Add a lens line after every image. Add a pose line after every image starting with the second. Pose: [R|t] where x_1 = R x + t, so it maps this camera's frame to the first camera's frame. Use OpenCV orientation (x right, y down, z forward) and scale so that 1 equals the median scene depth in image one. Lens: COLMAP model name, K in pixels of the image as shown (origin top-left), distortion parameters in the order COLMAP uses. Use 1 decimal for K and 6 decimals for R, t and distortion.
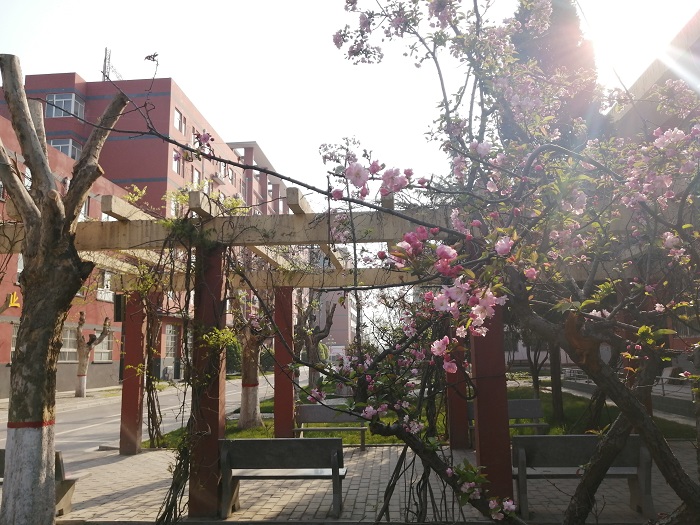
lens RADIAL K [[553.6, 0, 350.0], [0, 553.6, 262.5], [0, 0, 1]] dist [-0.002739, -0.000329]
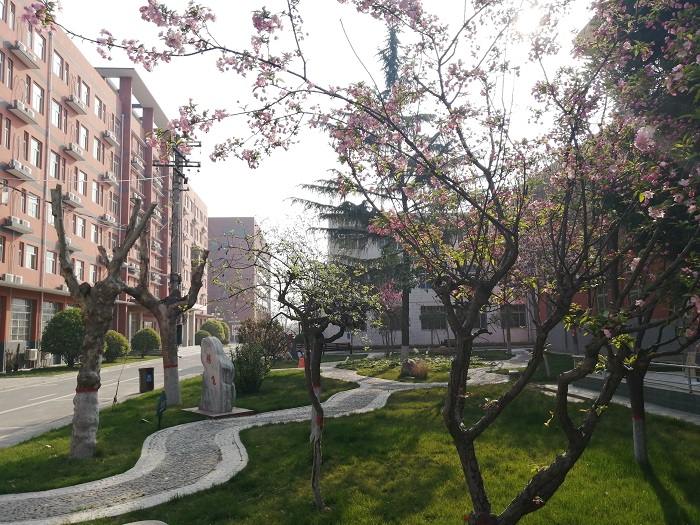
lens RADIAL K [[553.6, 0, 350.0], [0, 553.6, 262.5], [0, 0, 1]] dist [-0.002739, -0.000329]
pose [[0.987298, 0.008380, 0.158656, 0.012247], [-0.014764, 0.999126, 0.039103, 0.024263], [-0.158190, -0.040948, 0.986559, 0.159671]]
